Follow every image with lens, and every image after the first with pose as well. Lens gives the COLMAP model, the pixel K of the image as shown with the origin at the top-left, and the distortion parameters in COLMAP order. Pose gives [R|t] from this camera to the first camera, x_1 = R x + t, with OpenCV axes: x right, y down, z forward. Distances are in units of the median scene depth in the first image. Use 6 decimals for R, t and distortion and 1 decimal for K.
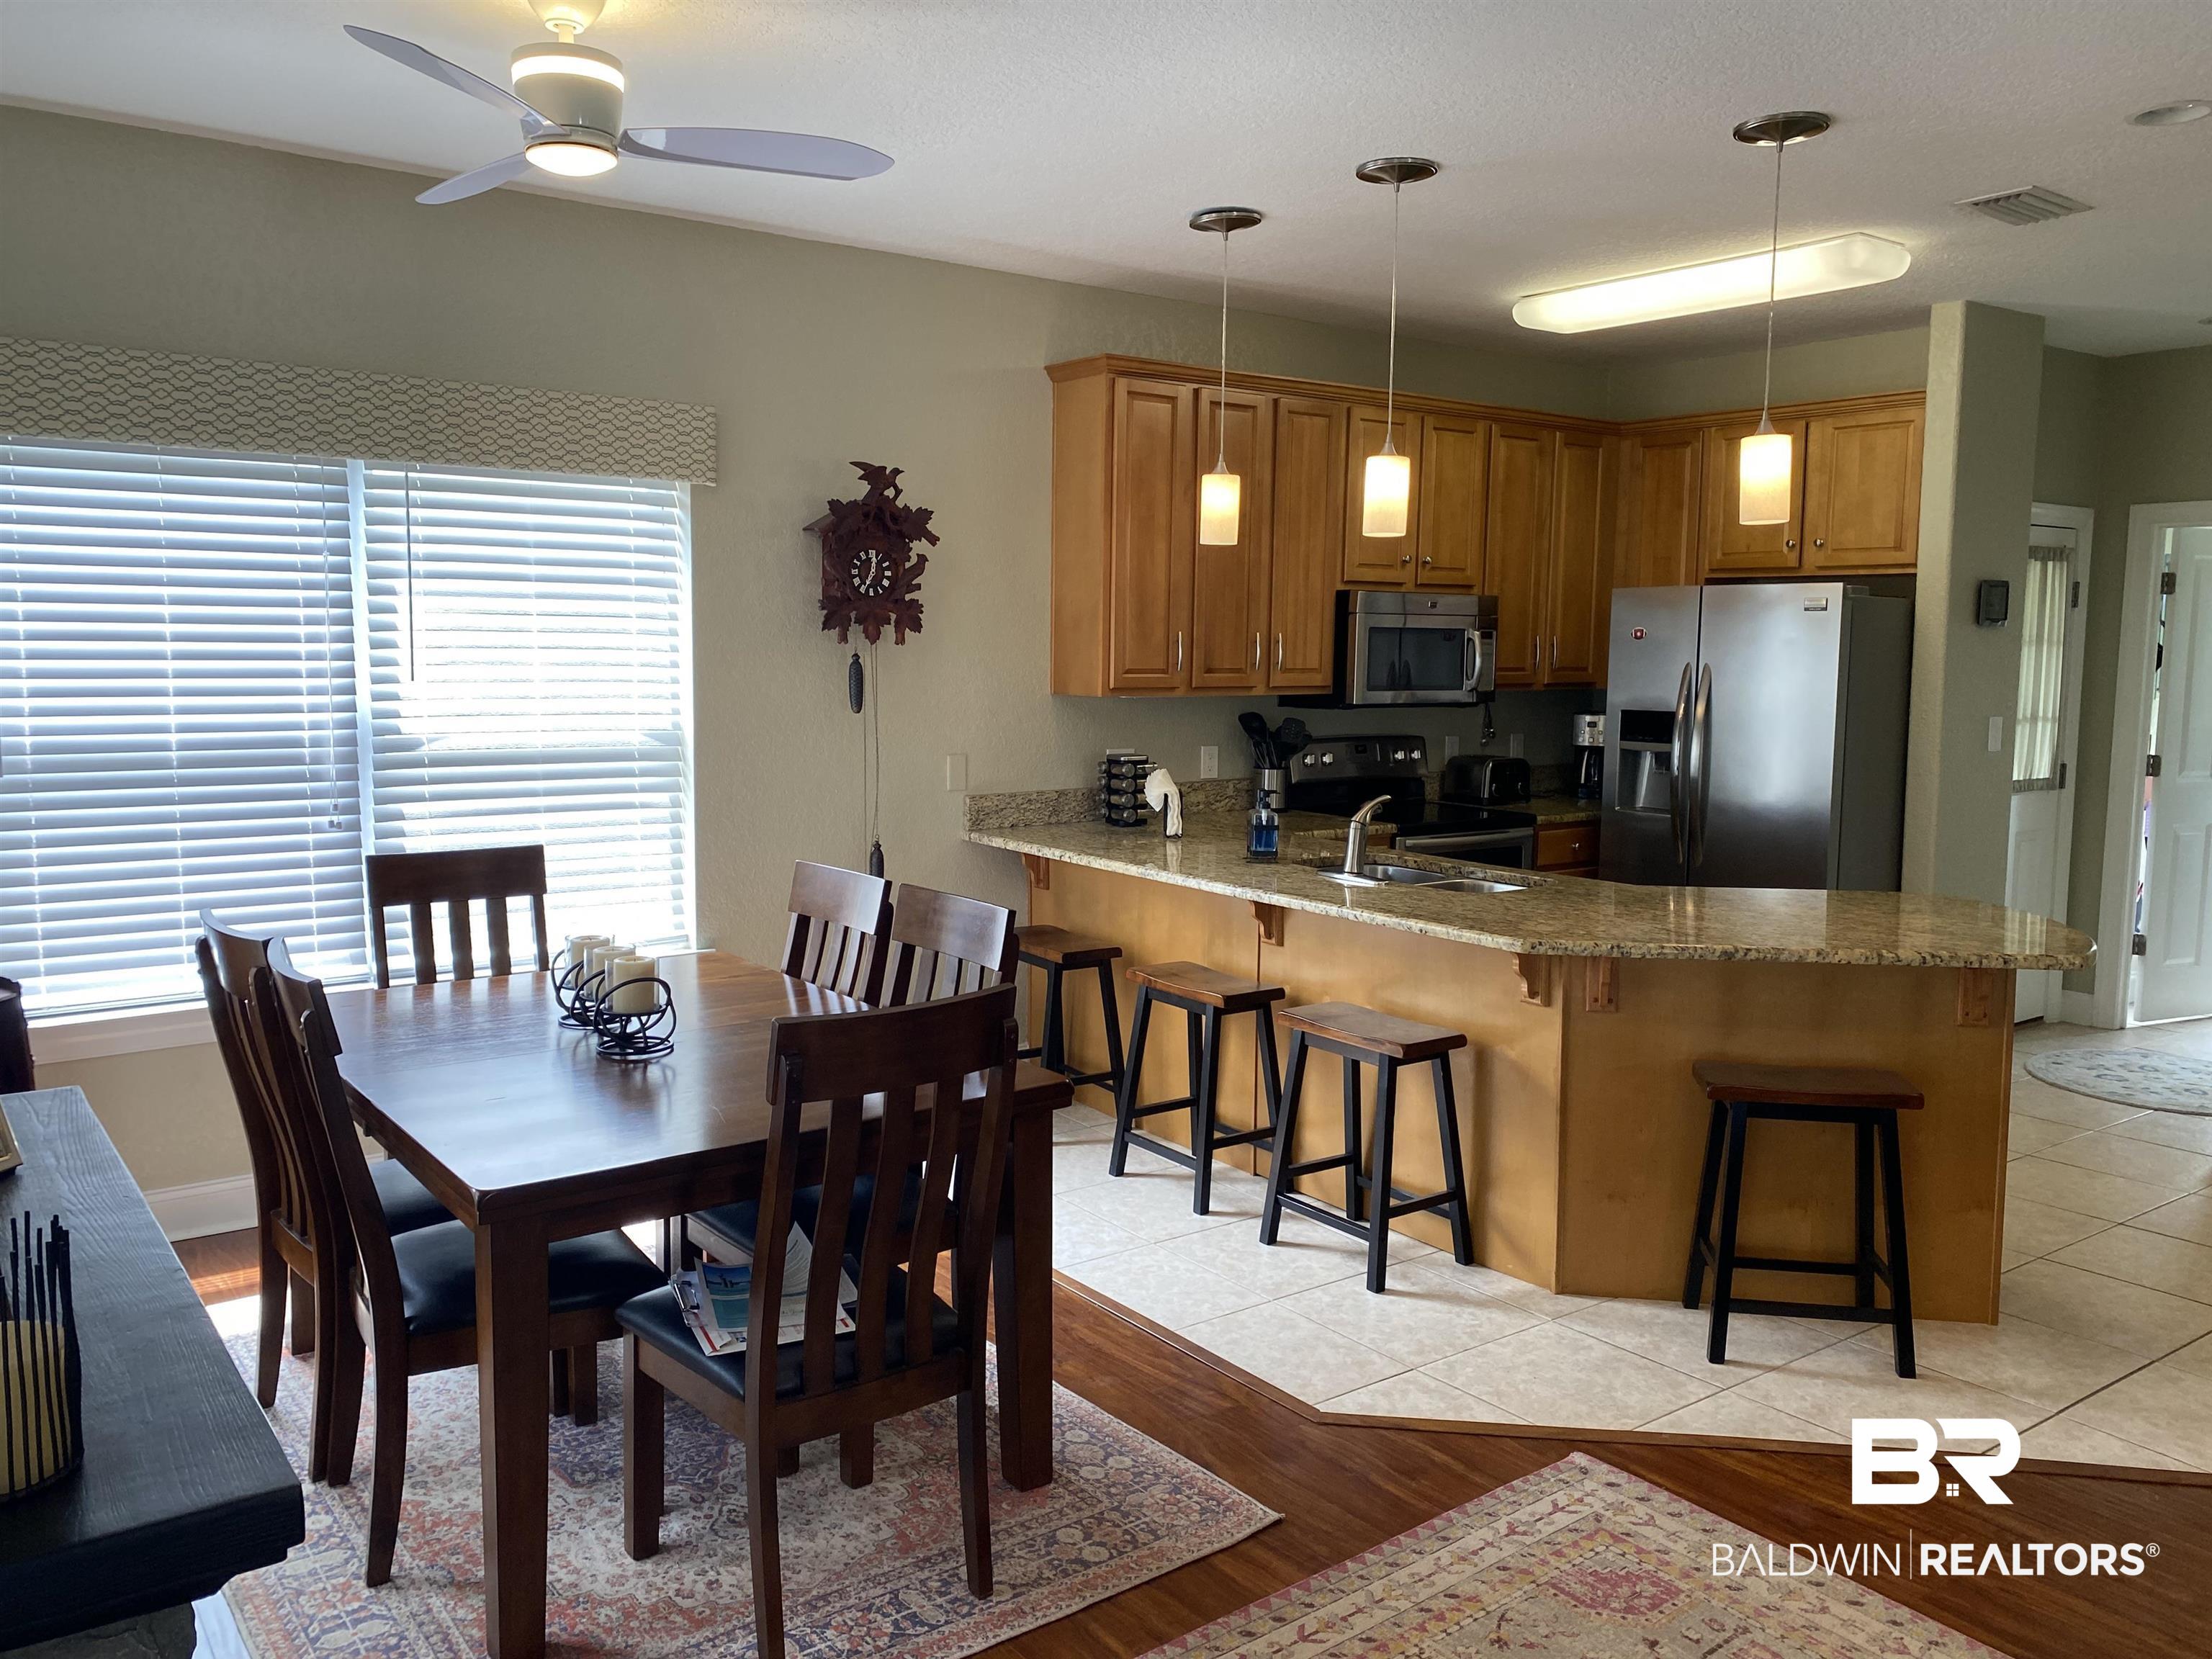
lens RADIAL K [[1690.9, 0, 1108.9], [0, 1690.9, 827.0], [0, 0, 1]] dist [0.062939, -0.086169]
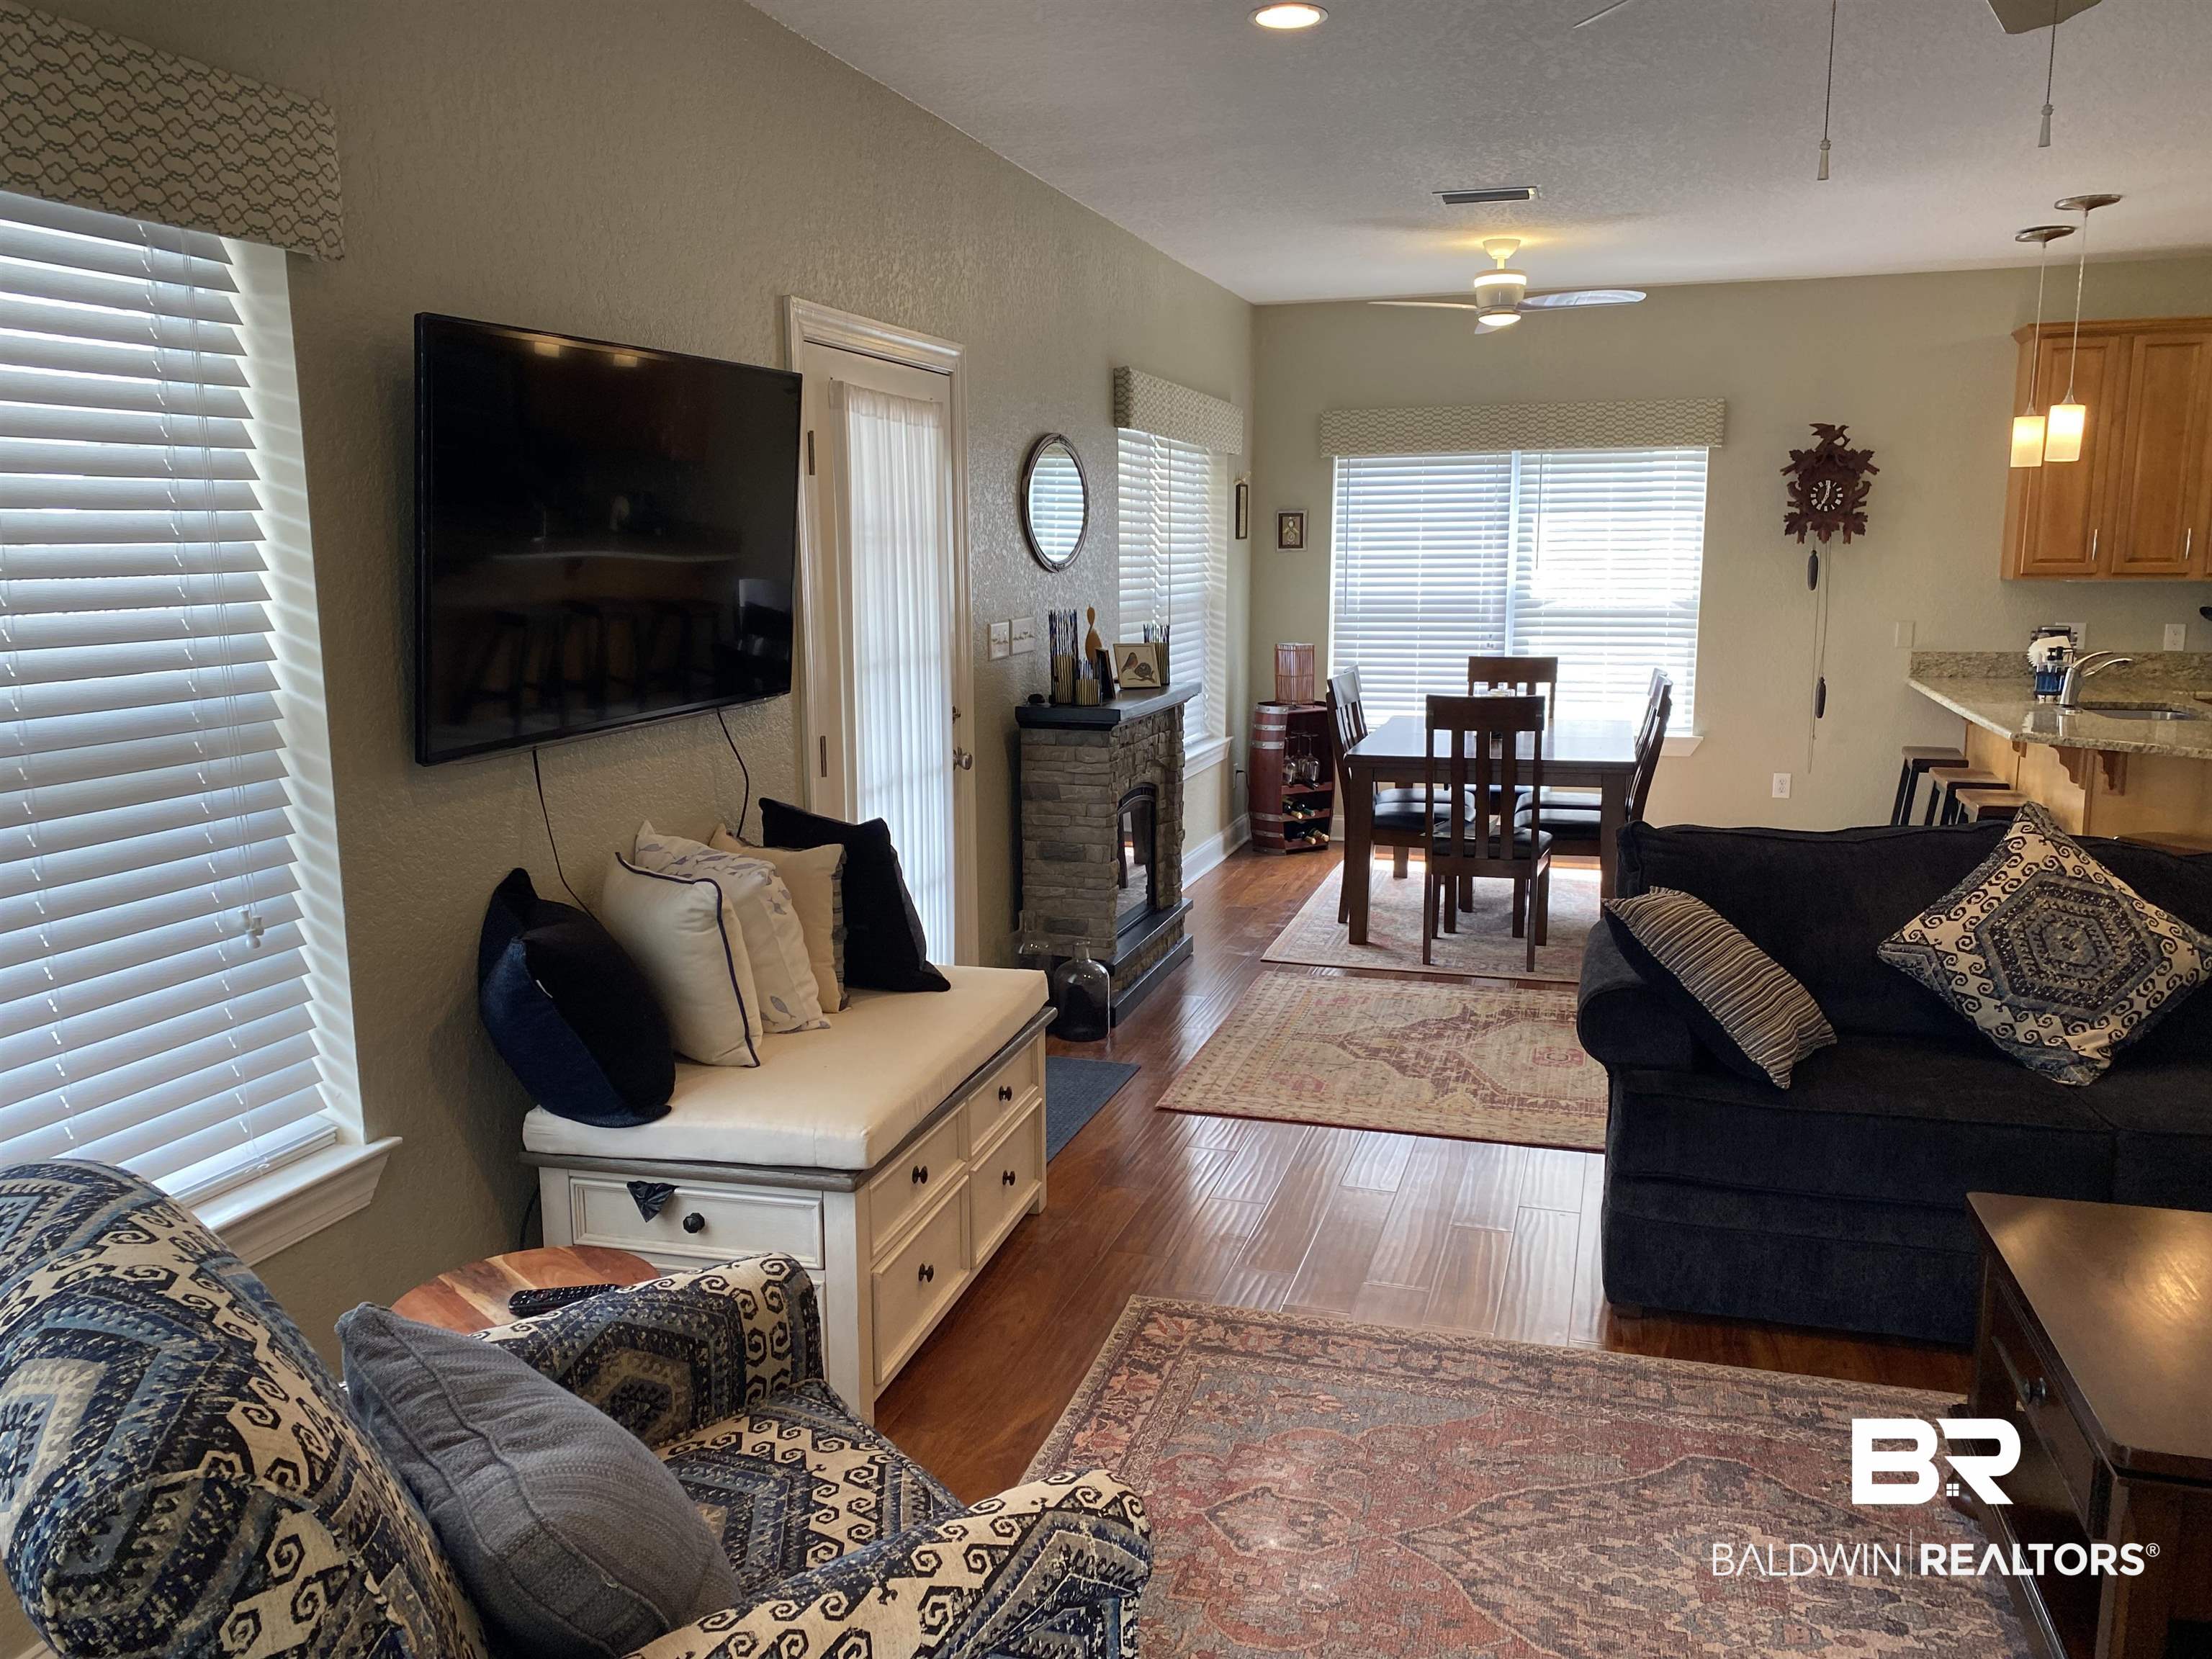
lens RADIAL K [[1690.9, 0, 1102.1], [0, 1690.9, 834.5], [0, 0, 1]] dist [0.062939, -0.086169]
pose [[0.589305, 0.121678, -0.798695, 0.737097], [-0.076613, 0.992555, 0.094685, 0.054824], [0.804270, 0.005392, 0.594240, -0.420184]]
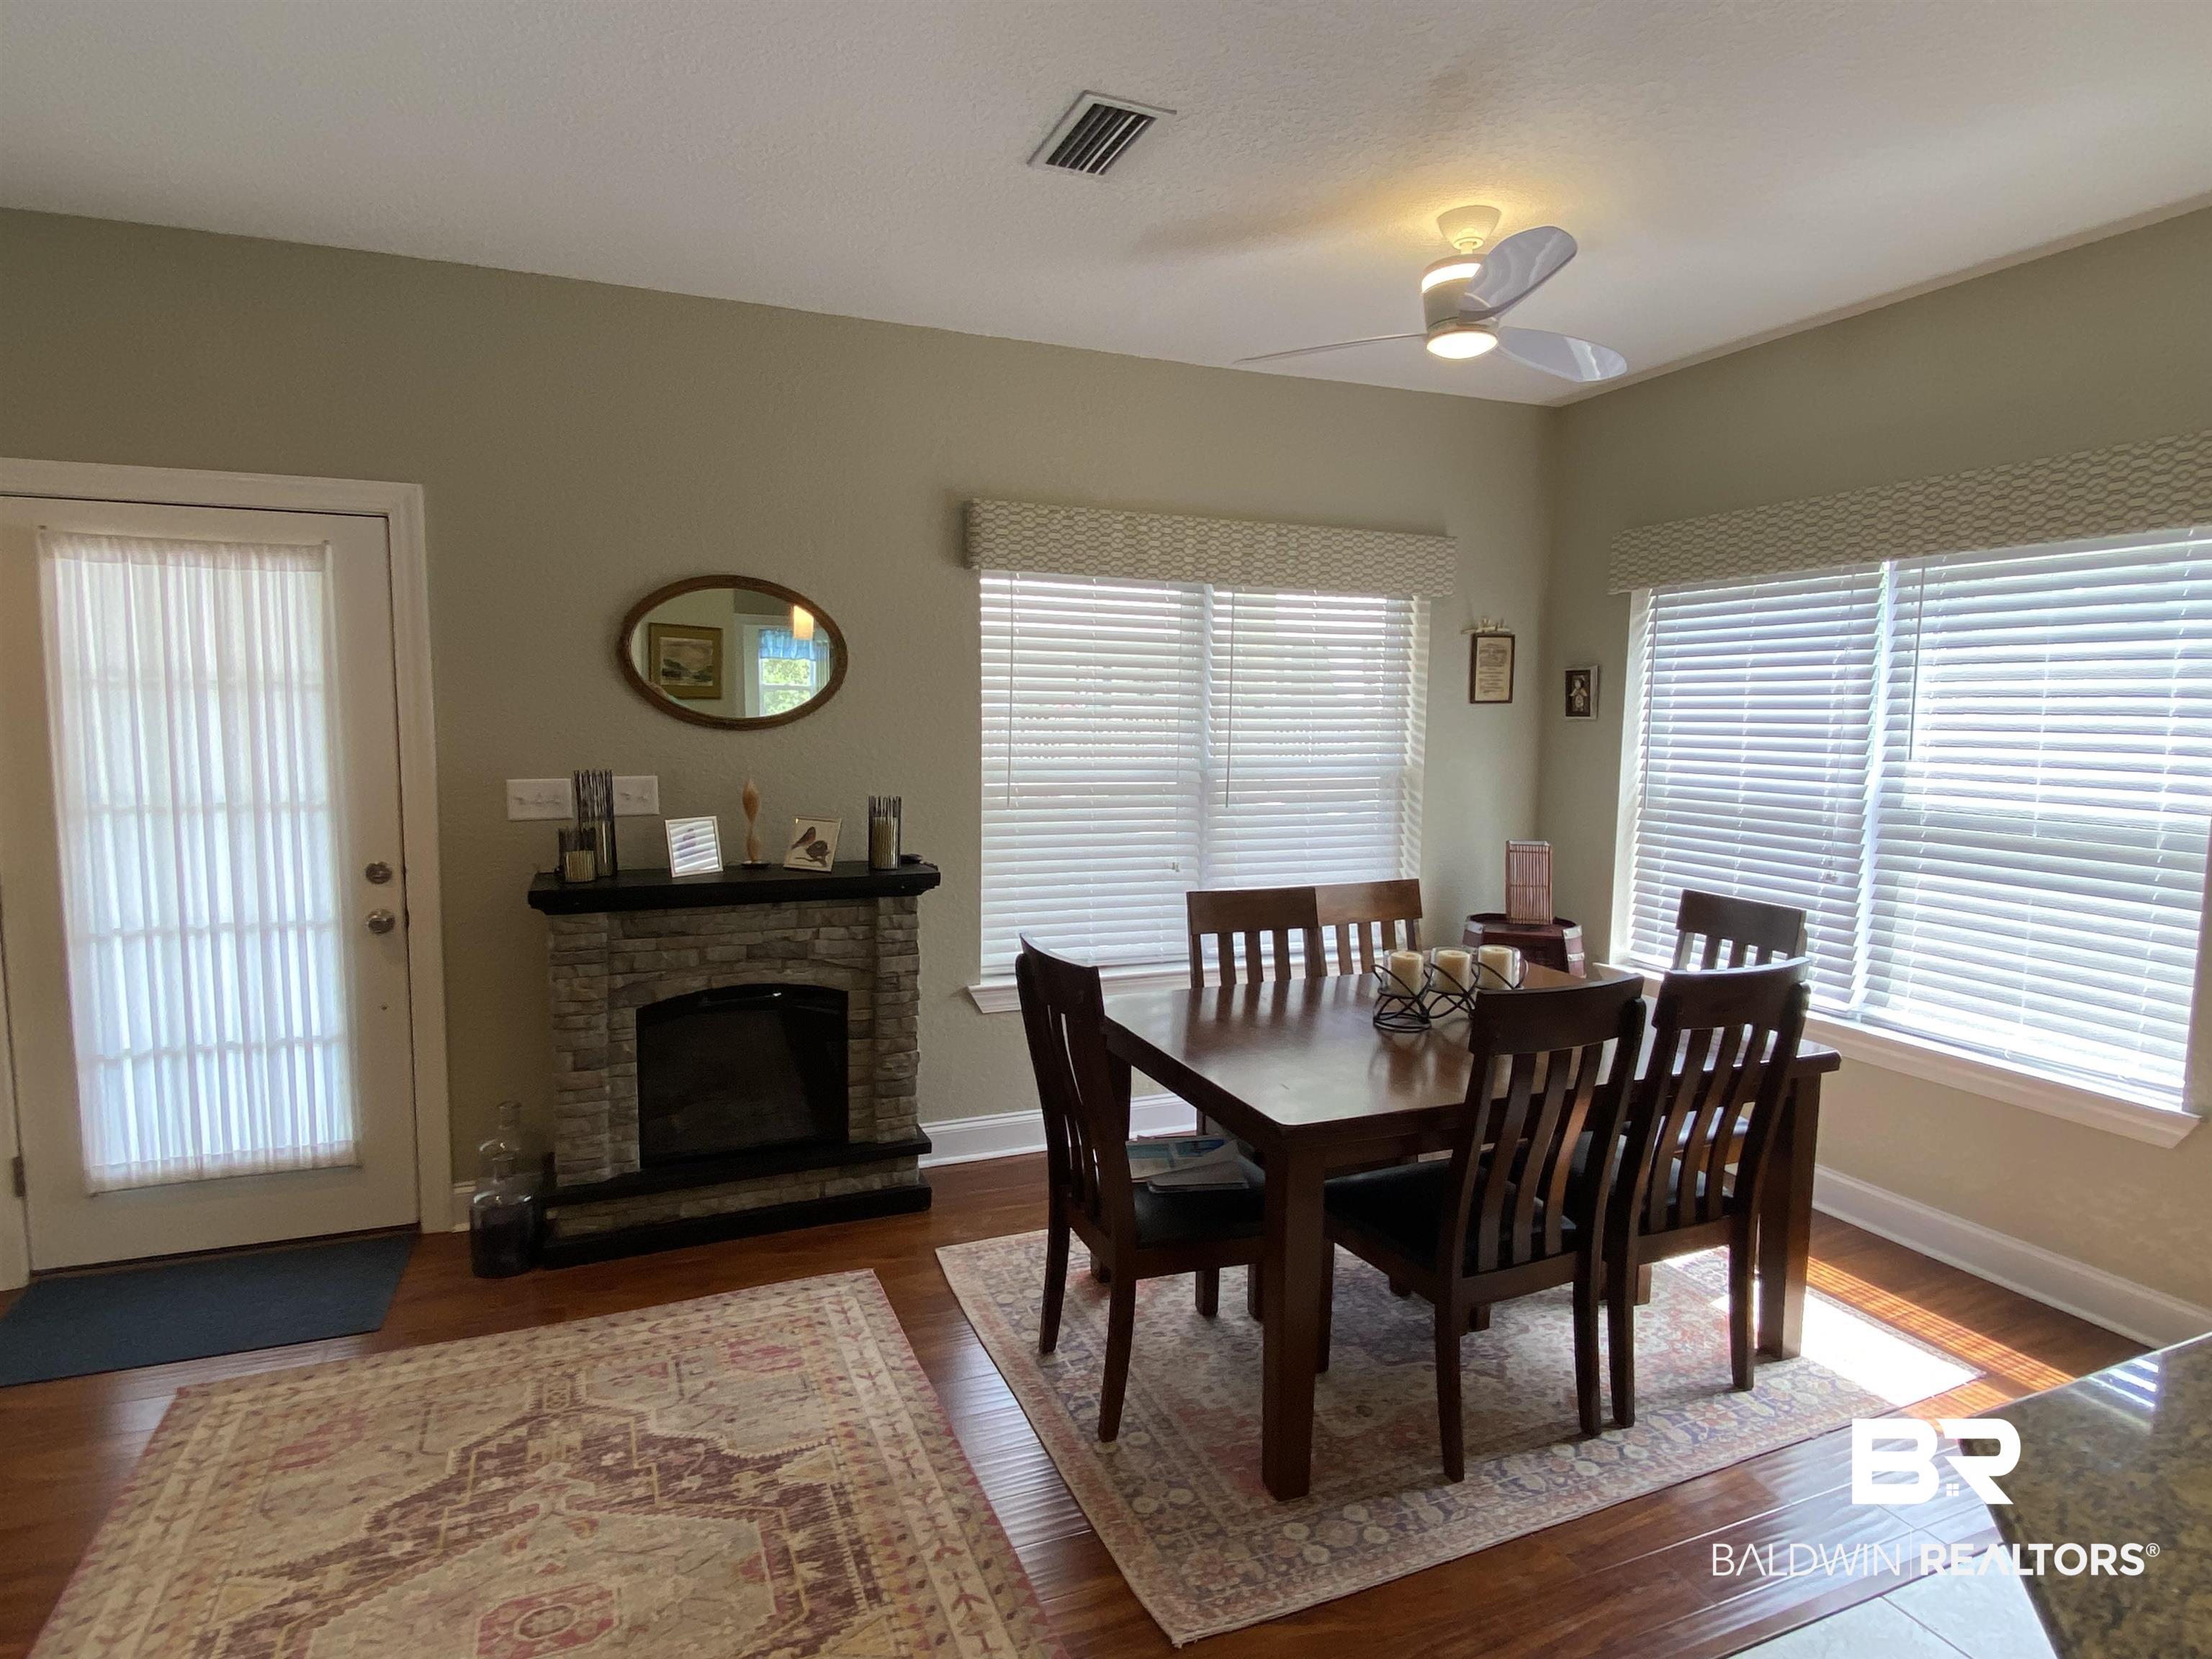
lens RADIAL K [[1190.1, 0, 1097.8], [0, 1190.1, 827.2], [0, 0, 1]] dist [0.013102, -0.018505]
pose [[-0.255343, 0.081286, -0.963428, 0.413129], [-0.120025, 0.986087, 0.115009, -0.061982], [0.959372, 0.145002, -0.242034, 0.628964]]
